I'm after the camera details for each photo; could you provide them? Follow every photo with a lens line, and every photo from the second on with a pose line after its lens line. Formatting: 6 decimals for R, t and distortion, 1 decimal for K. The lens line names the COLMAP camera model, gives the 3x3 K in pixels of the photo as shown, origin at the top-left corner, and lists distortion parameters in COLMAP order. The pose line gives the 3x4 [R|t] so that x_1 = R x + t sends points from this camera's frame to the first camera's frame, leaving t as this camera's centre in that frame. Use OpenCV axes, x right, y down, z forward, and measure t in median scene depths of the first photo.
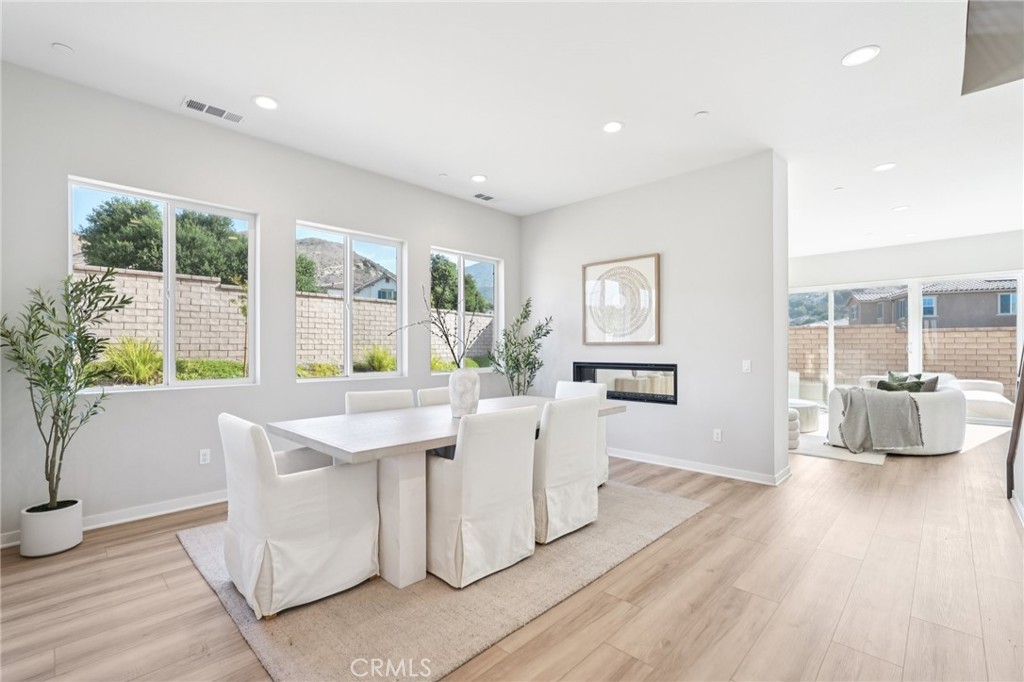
lens RADIAL K [[452.7, 0, 504.8], [0, 452.7, 344.6], [0, 0, 1]] dist [0.000062, 0.000905]
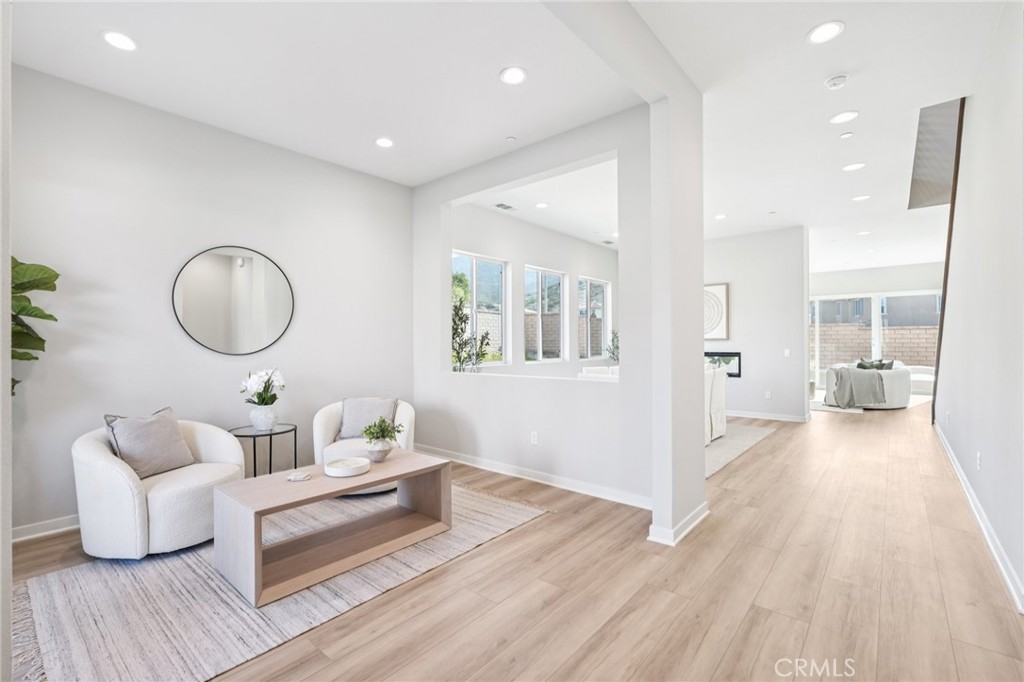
lens RADIAL K [[452.4, 0, 514.1], [0, 452.4, 337.4], [0, 0, 1]] dist [0.014702, 0.000115]
pose [[0.996864, -0.000531, 0.079134, -0.508445], [0.000812, 0.999993, -0.003521, -0.004265], [-0.079132, 0.003574, 0.996858, -0.503486]]
